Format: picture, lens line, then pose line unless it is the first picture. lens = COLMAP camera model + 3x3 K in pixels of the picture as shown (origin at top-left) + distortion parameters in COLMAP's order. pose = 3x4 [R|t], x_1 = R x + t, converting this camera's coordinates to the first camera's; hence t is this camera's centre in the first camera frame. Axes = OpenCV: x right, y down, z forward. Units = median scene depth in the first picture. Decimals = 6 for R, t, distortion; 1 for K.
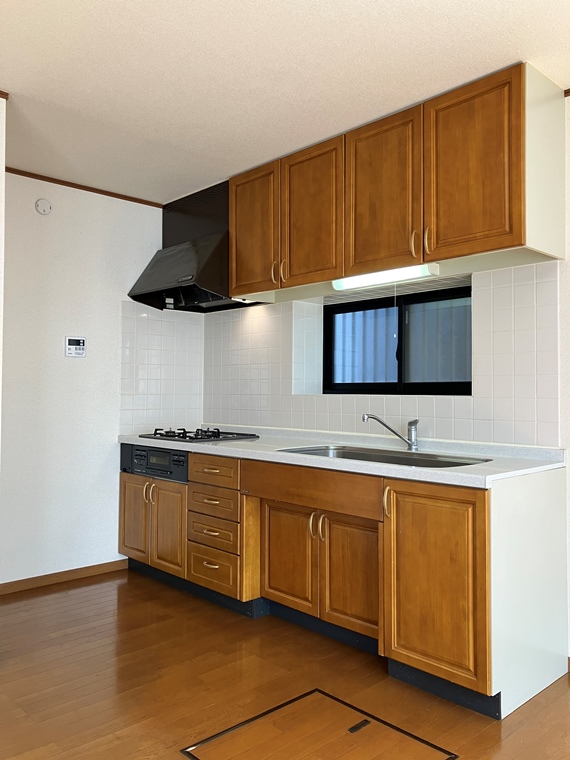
lens RADIAL K [[624.8, 0, 304.9], [0, 624.8, 379.3], [0, 0, 1]] dist [-0.009102, -0.003810]
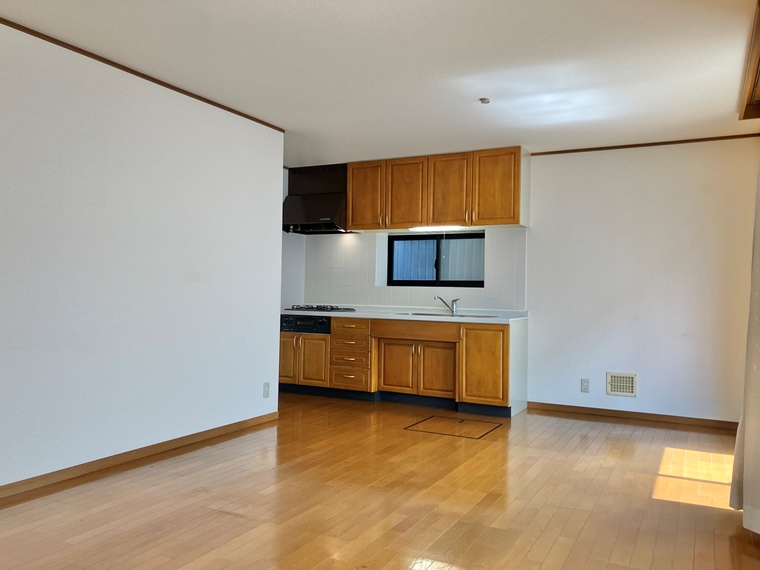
lens RADIAL K [[624.8, 0, 380.0], [0, 624.8, 285.0], [0, 0, 1]] dist [-0.009102, -0.003810]
pose [[0.947856, 0.014842, 0.318353, -0.723812], [-0.020072, 0.999712, 0.013156, -0.002660], [-0.318066, -0.018860, 0.947881, -0.871041]]
